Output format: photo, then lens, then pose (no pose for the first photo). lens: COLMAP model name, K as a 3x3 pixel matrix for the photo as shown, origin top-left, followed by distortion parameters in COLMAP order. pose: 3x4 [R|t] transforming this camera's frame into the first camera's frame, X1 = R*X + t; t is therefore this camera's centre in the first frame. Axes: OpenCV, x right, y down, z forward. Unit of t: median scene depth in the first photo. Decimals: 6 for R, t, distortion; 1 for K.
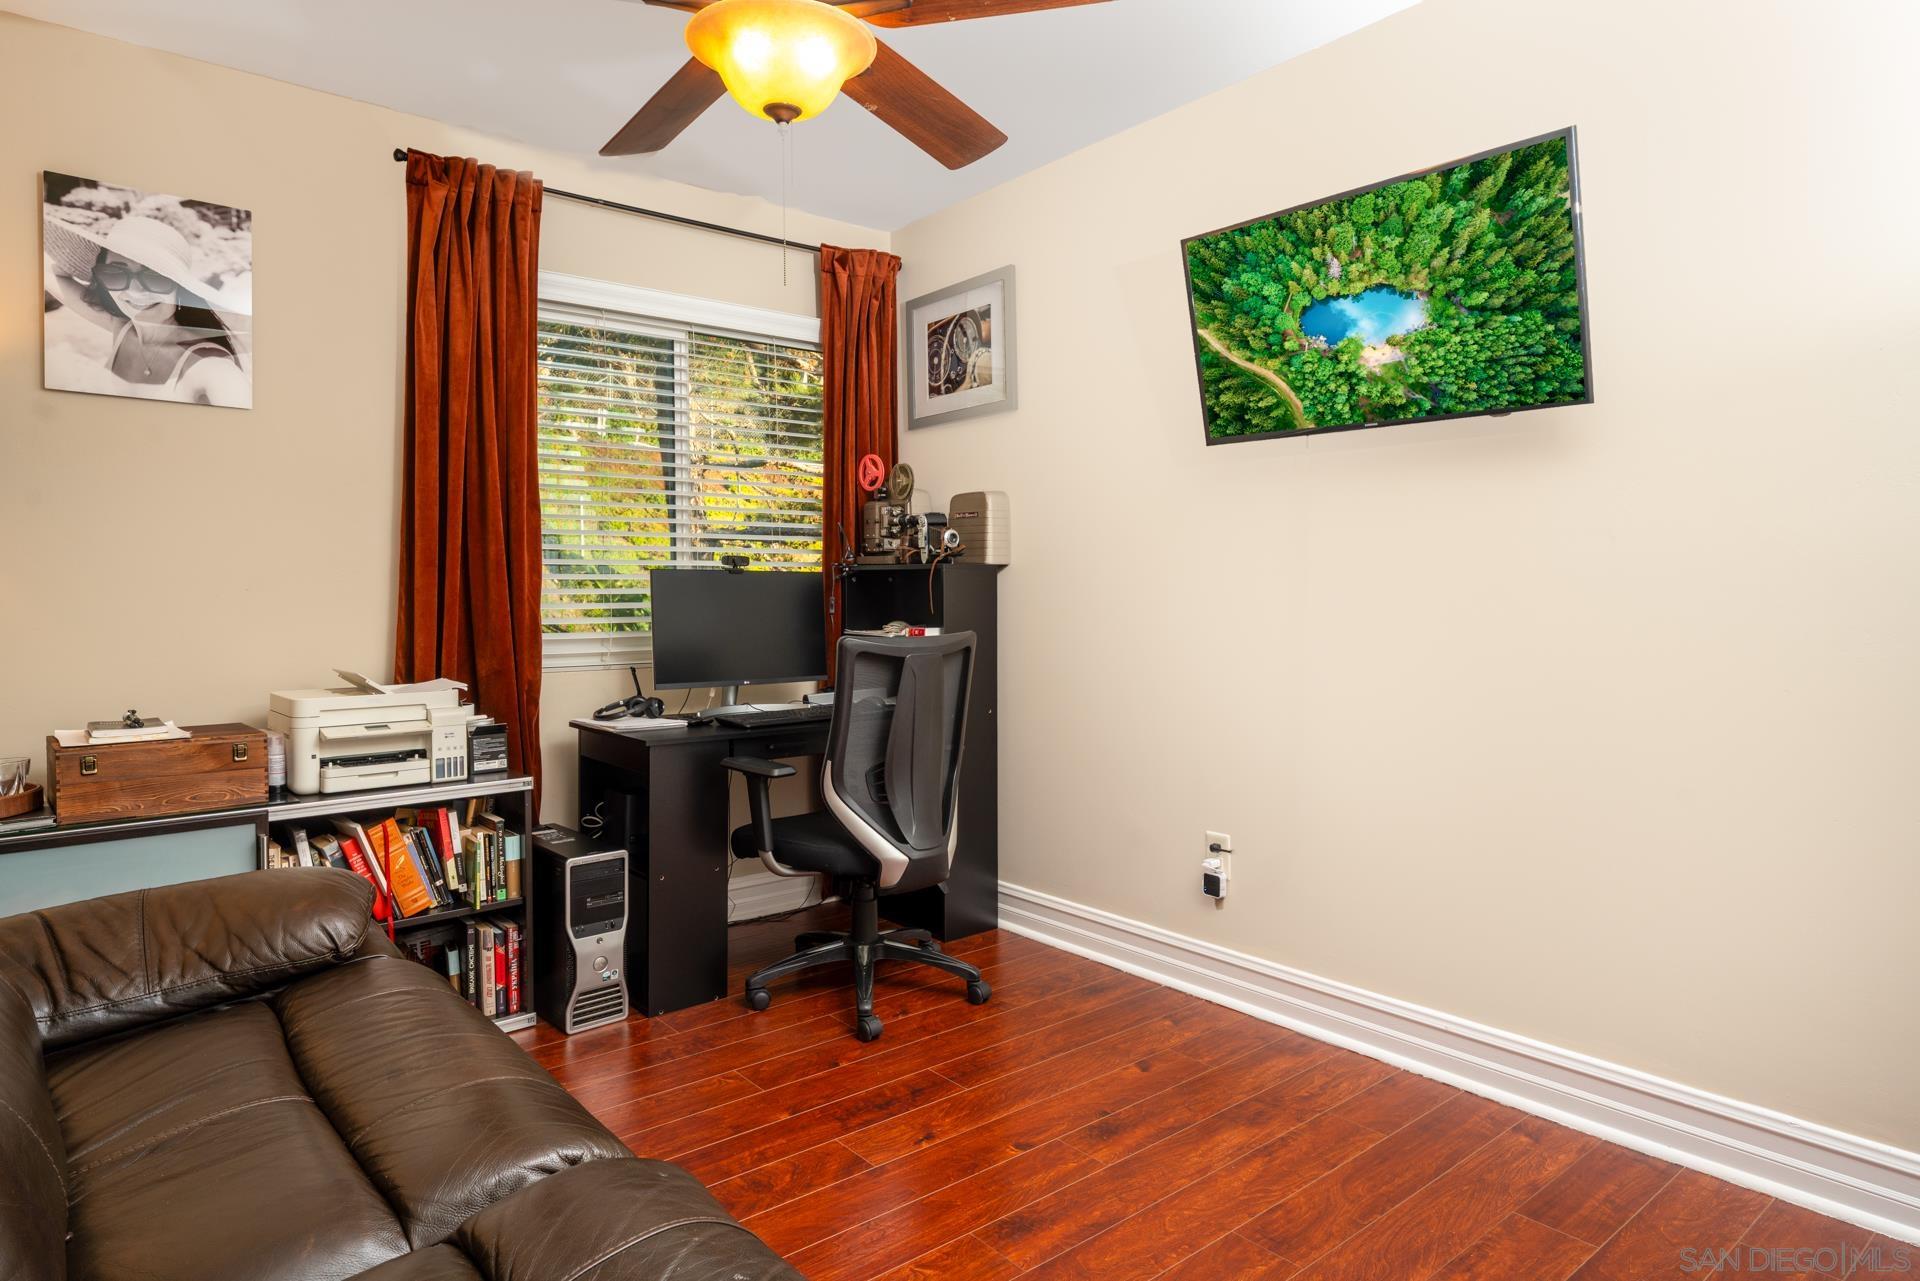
lens RADIAL K [[1107.0, 0, 958.9], [0, 1107.0, 599.7], [0, 0, 1]] dist [0.005151, -0.000442]
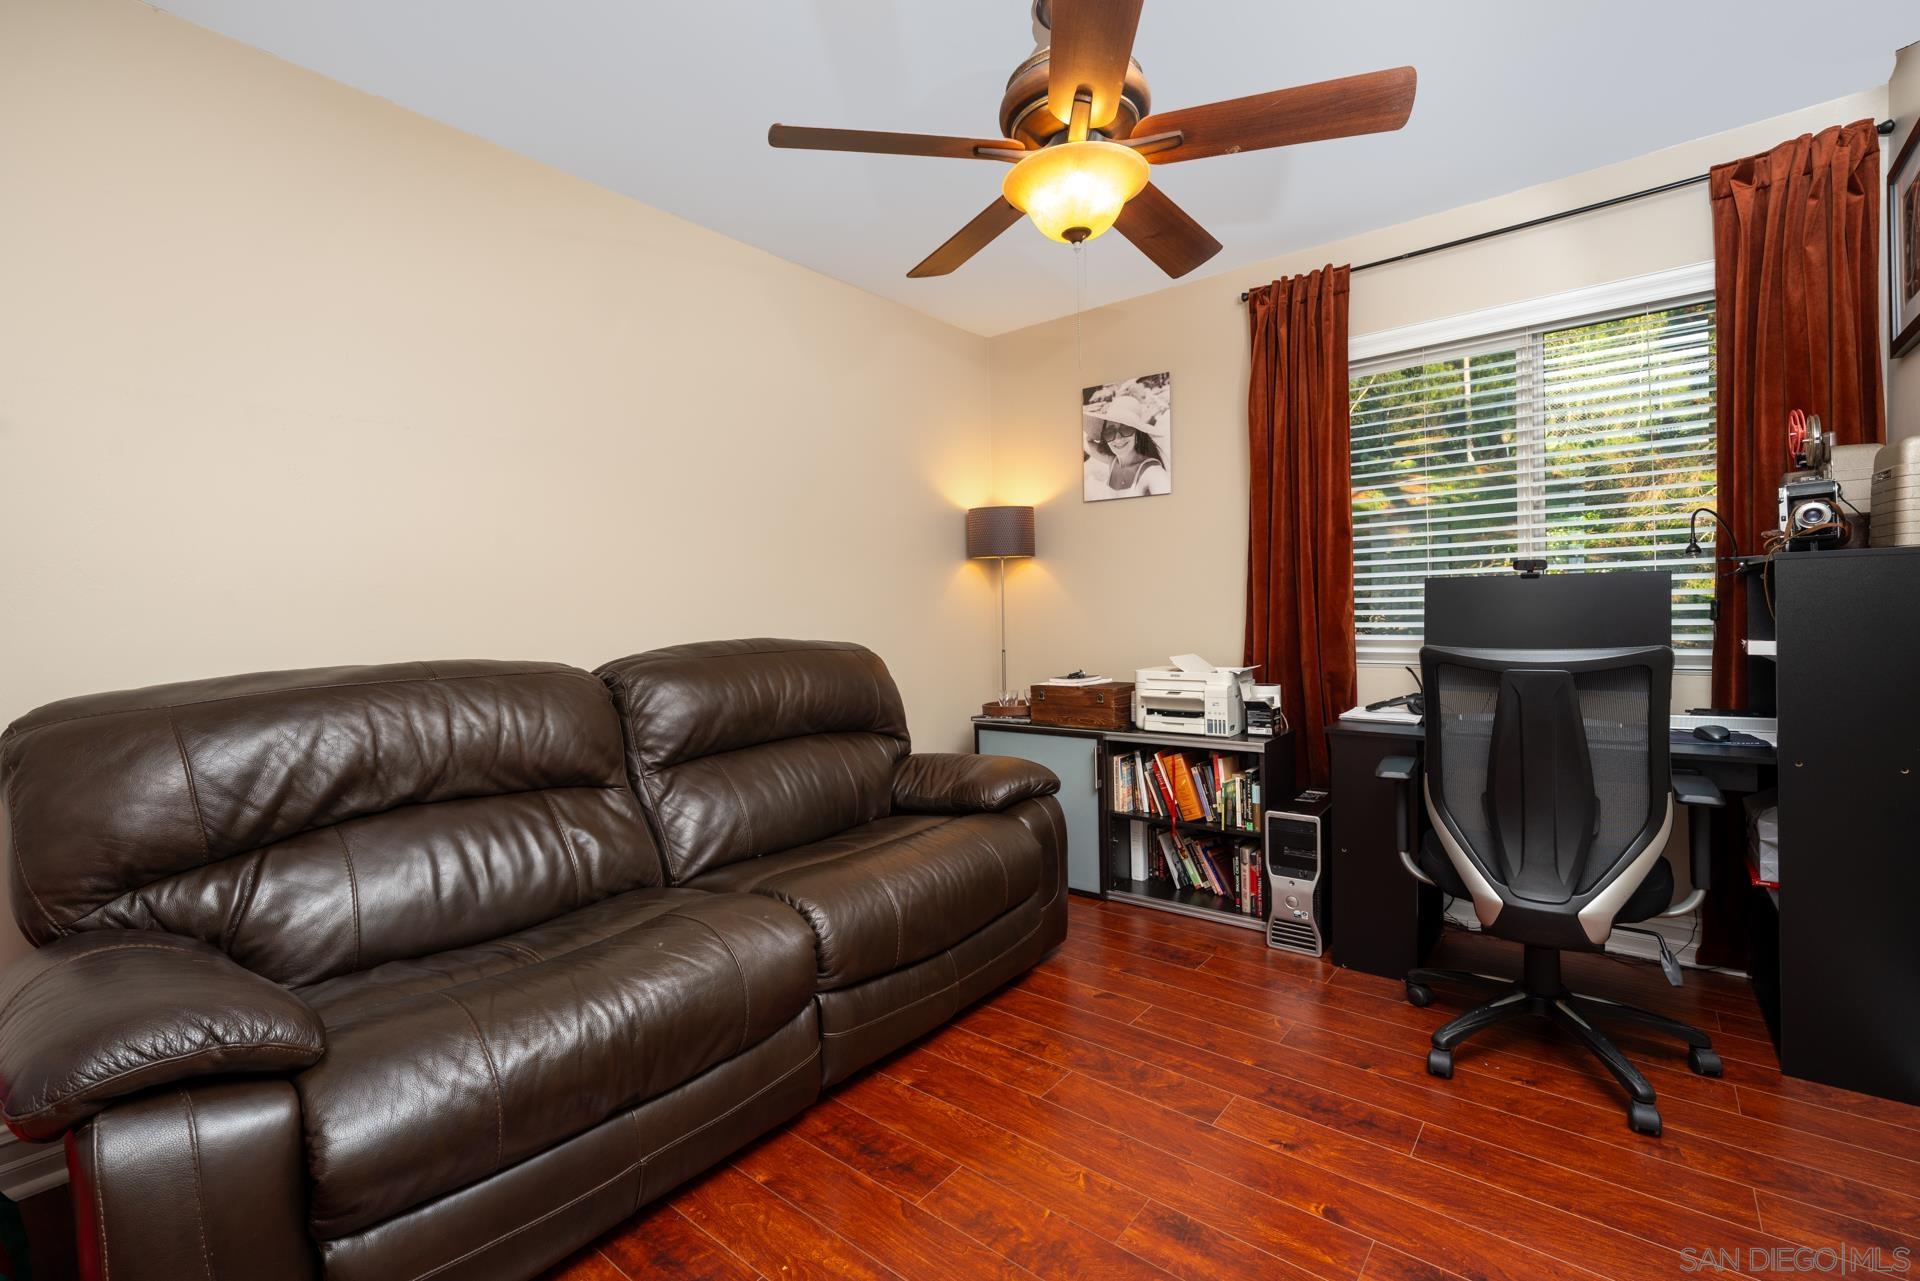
lens RADIAL K [[847.3, 0, 958.6], [0, 847.3, 617.4], [0, 0, 1]] dist [-0.000785, -0.000225]
pose [[0.187492, 0.004742, -0.982255, 0.545144], [0.013179, 0.999886, 0.007342, -0.001698], [0.982178, -0.014322, 0.187408, 0.467860]]
